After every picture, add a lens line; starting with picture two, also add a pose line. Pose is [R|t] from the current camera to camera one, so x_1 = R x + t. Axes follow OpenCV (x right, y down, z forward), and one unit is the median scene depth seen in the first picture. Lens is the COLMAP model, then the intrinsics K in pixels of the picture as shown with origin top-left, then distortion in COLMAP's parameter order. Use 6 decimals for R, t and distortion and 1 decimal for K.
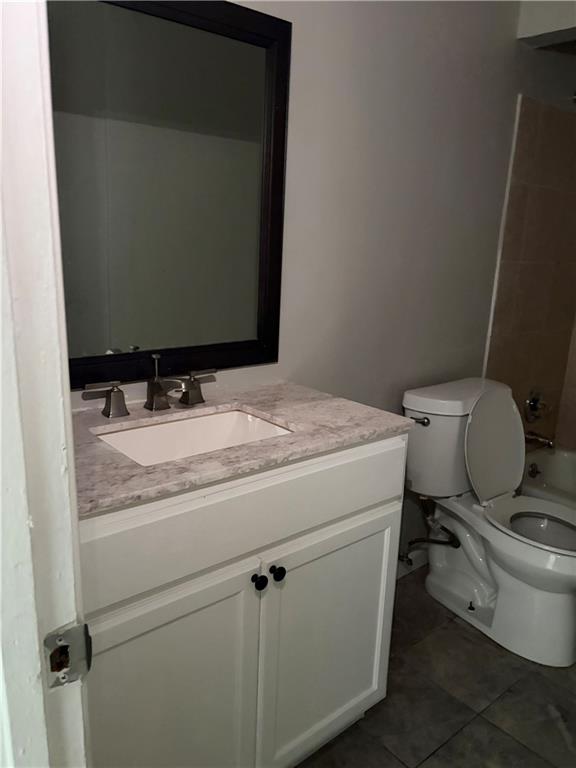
lens RADIAL K [[583.3, 0, 286.4], [0, 583.3, 387.6], [0, 0, 1]] dist [0.006722, -0.014675]
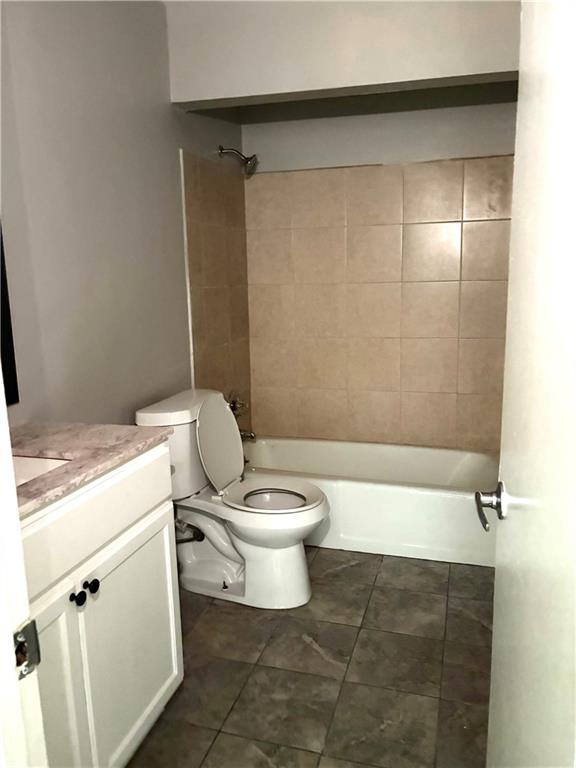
lens RADIAL K [[583.3, 0, 288.7], [0, 583.3, 382.8], [0, 0, 1]] dist [0.006722, -0.014675]
pose [[0.838570, -0.158457, 0.521240, -0.141533], [0.185562, 0.982633, 0.000189, 0.007771], [-0.512218, 0.096564, 0.853410, -0.103685]]
